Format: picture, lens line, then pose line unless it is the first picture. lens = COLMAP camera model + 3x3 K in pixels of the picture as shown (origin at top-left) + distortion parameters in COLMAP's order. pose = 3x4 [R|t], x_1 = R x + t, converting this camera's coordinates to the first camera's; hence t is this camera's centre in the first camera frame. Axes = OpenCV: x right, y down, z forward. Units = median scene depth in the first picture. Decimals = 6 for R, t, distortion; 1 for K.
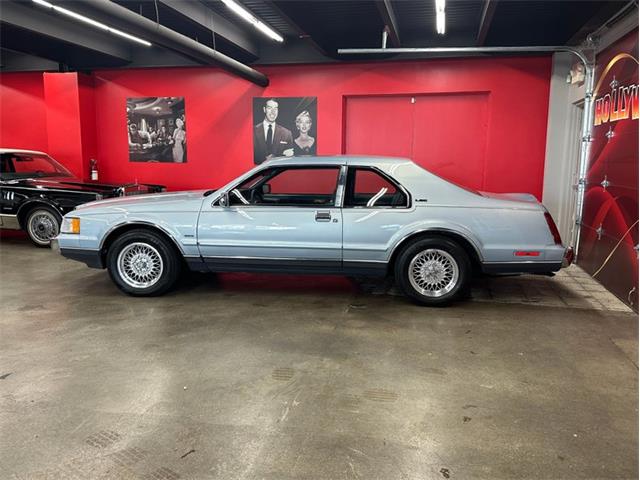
lens RADIAL K [[517.8, 0, 329.9], [0, 517.8, 241.8], [0, 0, 1]] dist [0.118632, -0.221868]
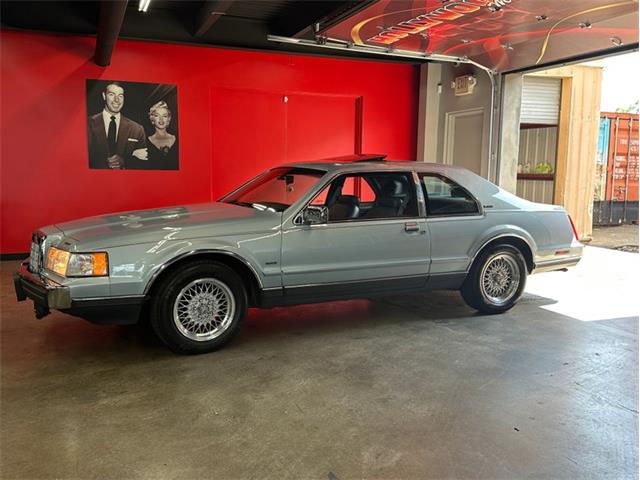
lens RADIAL K [[596.2, 0, 320.0], [0, 596.2, 240.0], [0, 0, 1]] dist [0.079586, -0.001516]
pose [[0.837861, -0.065782, 0.541906, -0.560090], [0.079996, 0.996792, -0.002683, -0.030488], [-0.539991, 0.045598, 0.840435, 0.173634]]
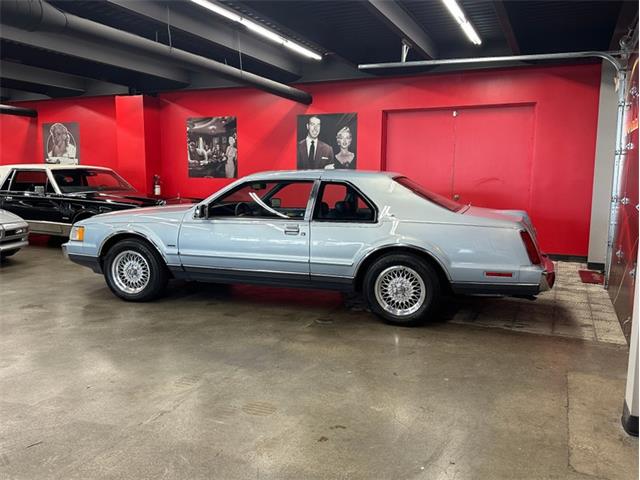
lens RADIAL K [[521.7, 0, 334.5], [0, 521.7, 240.6], [0, 0, 1]] dist [0.115806, -0.196817]
pose [[0.980320, 0.024390, -0.195904, 0.212005], [-0.031117, 0.999025, -0.031332, 0.001128], [0.194948, 0.036811, 0.980122, 0.018216]]
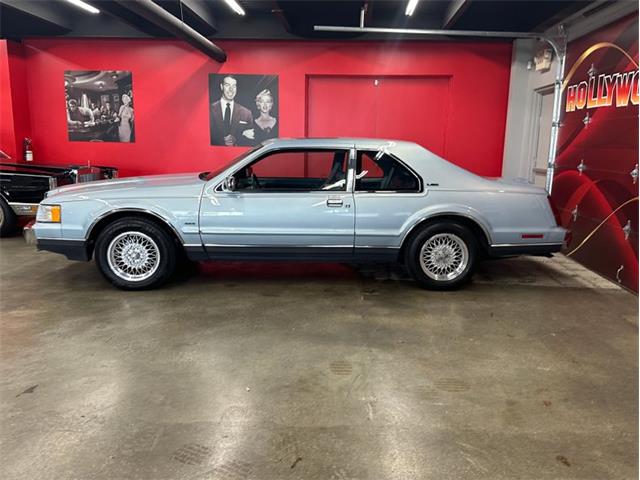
lens RADIAL K [[517.8, 0, 329.9], [0, 517.8, 241.8], [0, 0, 1]] dist [0.118632, -0.221868]
pose [[0.987273, -0.019945, 0.157777, -0.139613], [0.014359, 0.999232, 0.036466, -0.007531], [-0.158383, -0.033737, 0.986801, 0.035966]]
